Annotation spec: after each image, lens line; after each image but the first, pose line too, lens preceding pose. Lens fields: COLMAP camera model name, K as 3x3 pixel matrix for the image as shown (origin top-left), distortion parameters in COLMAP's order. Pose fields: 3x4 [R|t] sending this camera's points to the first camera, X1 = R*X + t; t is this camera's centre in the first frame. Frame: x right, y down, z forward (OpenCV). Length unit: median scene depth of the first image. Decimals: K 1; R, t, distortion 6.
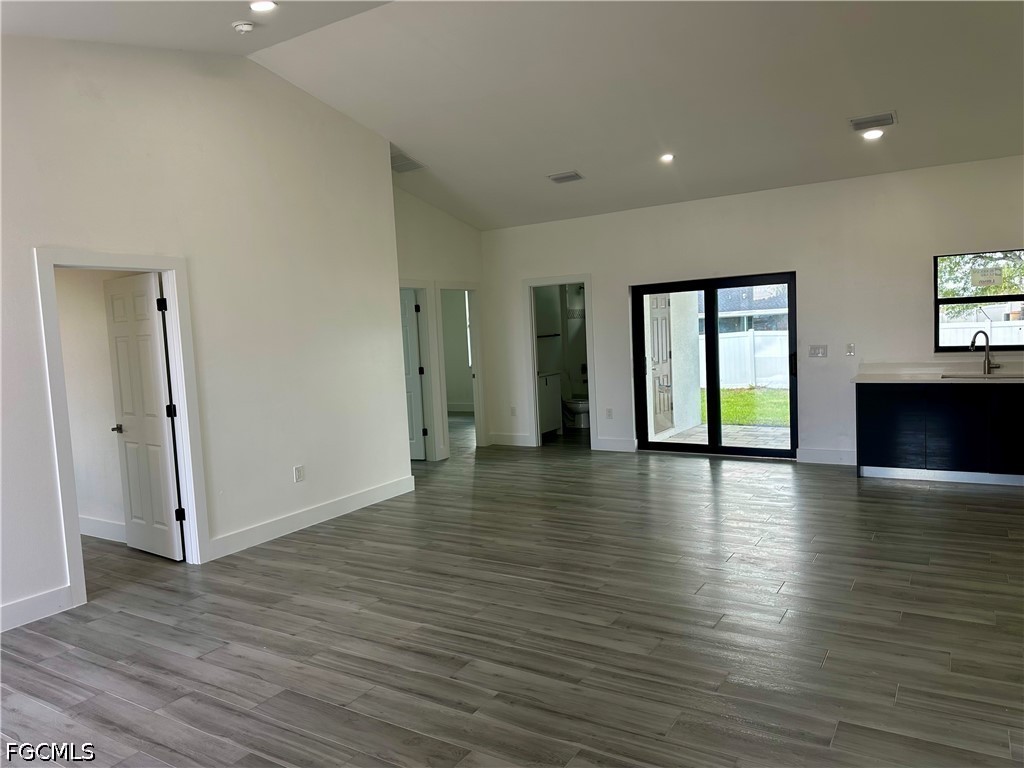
lens RADIAL K [[710.8, 0, 509.3], [0, 710.8, 383.9], [0, 0, 1]] dist [0.109435, -0.143592]
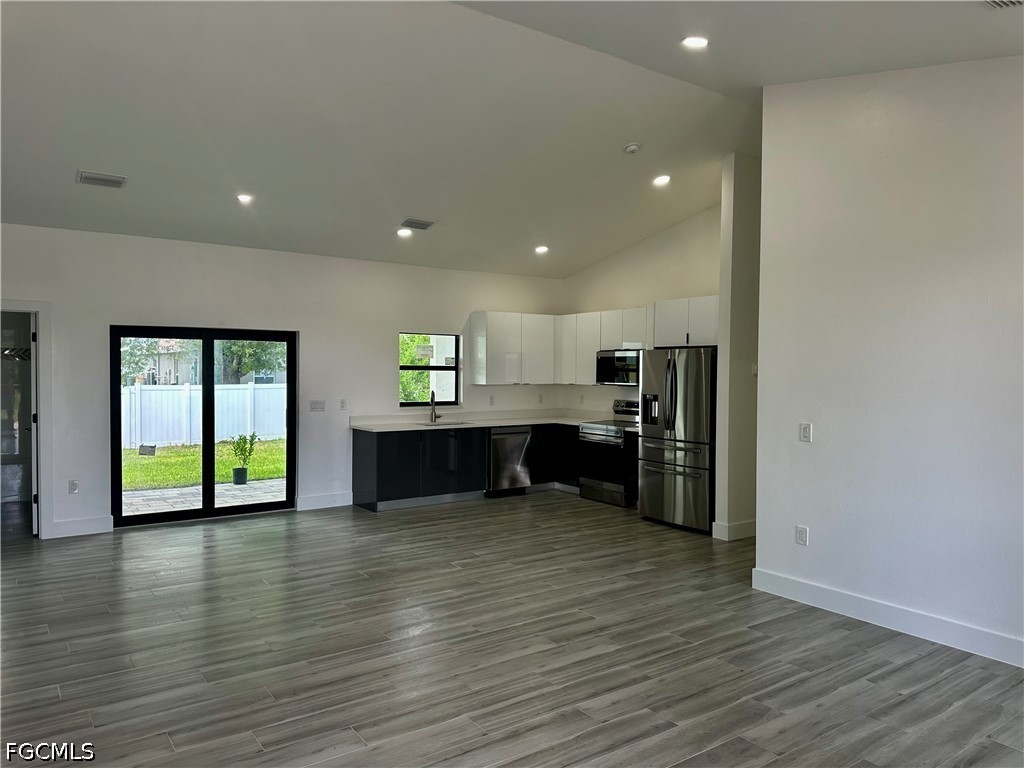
lens RADIAL K [[710.8, 0, 509.3], [0, 710.8, 383.9], [0, 0, 1]] dist [0.109435, -0.143592]
pose [[0.388341, 0.033818, 0.920895, -0.600995], [0.045255, 0.997421, -0.055713, -0.005727], [-0.920404, 0.063310, 0.385809, 0.395844]]
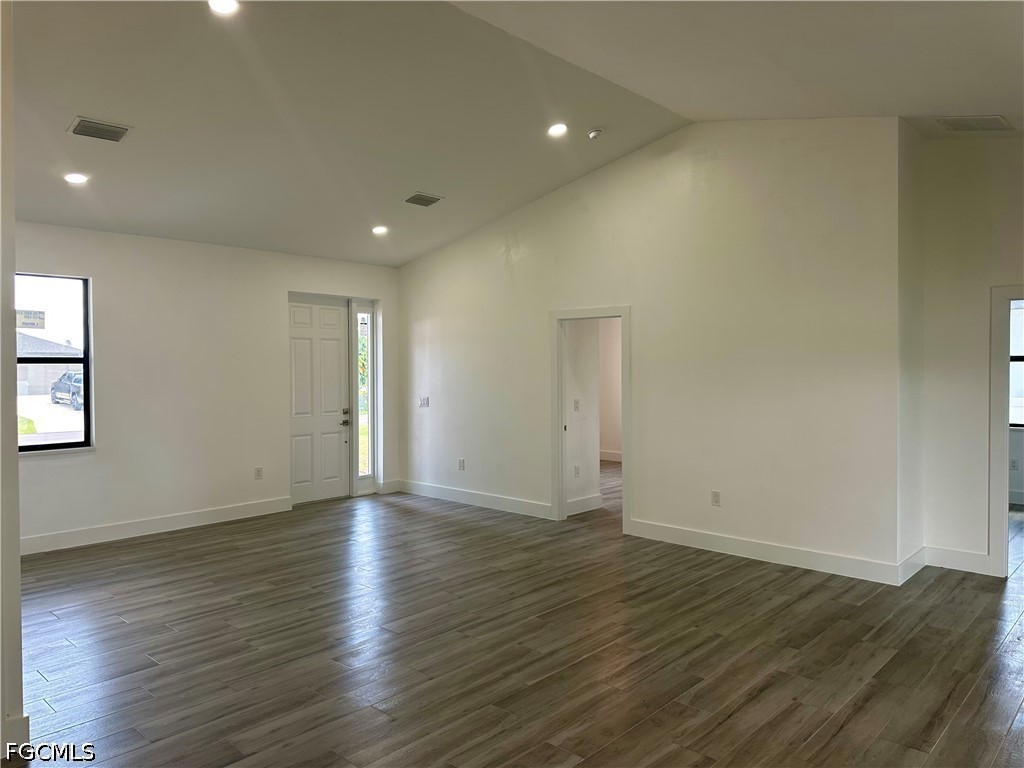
lens RADIAL K [[729.5, 0, 496.0], [0, 729.5, 382.7], [0, 0, 1]] dist [0.161650, -0.168927]
pose [[-0.206436, 0.080402, -0.975151, 0.818848], [-0.056502, 0.993976, 0.093916, -0.124864], [0.976827, 0.074486, -0.200650, 0.905939]]
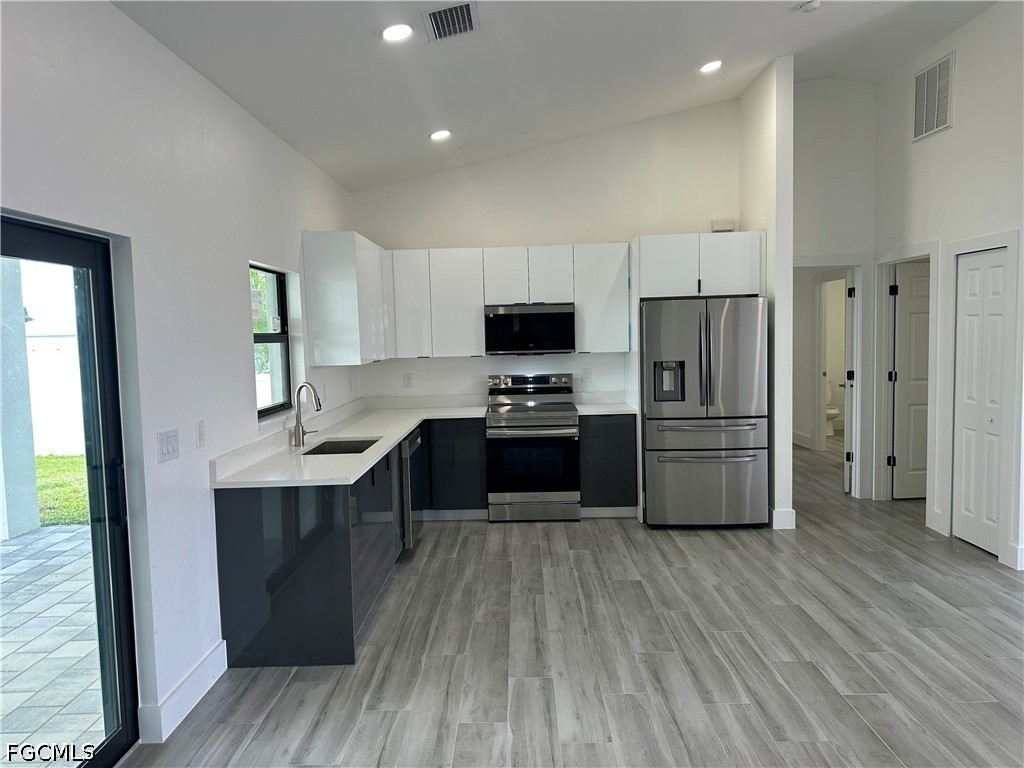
lens RADIAL K [[710.8, 0, 509.3], [0, 710.8, 383.9], [0, 0, 1]] dist [0.109435, -0.143592]
pose [[-0.509157, 0.002728, 0.860669, -0.029042], [0.119206, 0.990581, 0.067381, -0.106667], [-0.852379, 0.136904, -0.504686, 1.329422]]
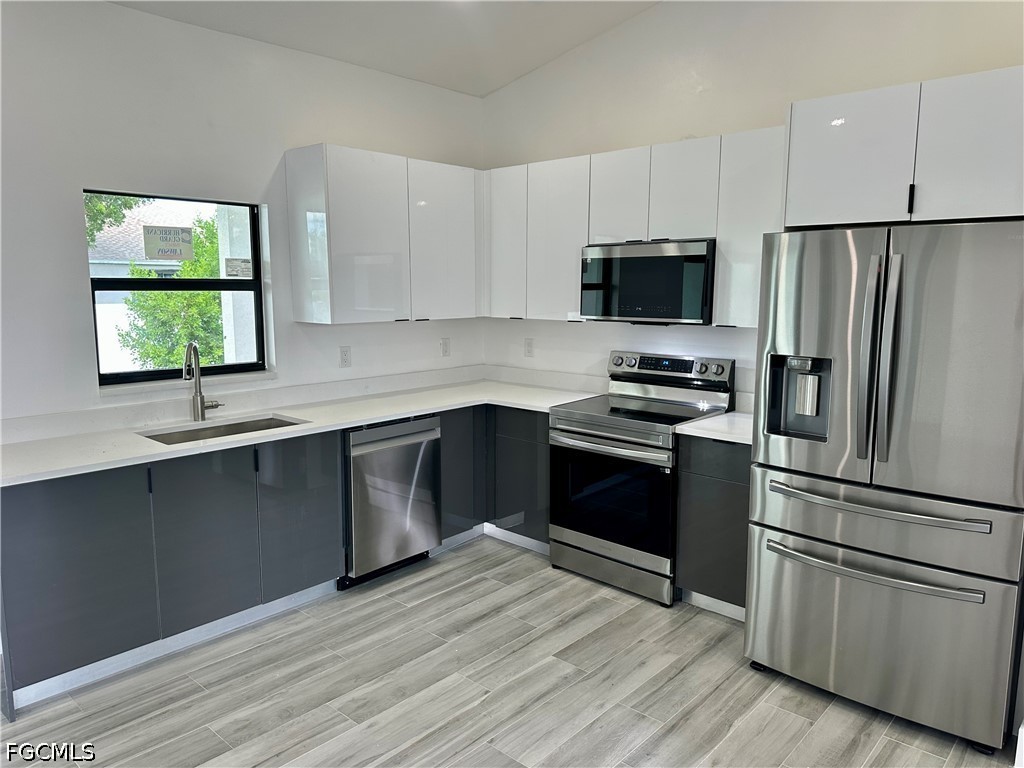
lens RADIAL K [[721.4, 0, 512.0], [0, 721.4, 384.0], [0, 0, 1]] dist [0.129386, -0.235789]
pose [[0.180054, -0.083378, 0.980117, 0.177907], [0.064254, 0.995270, 0.072863, -0.075854], [-0.981556, 0.049857, 0.184559, 0.757316]]
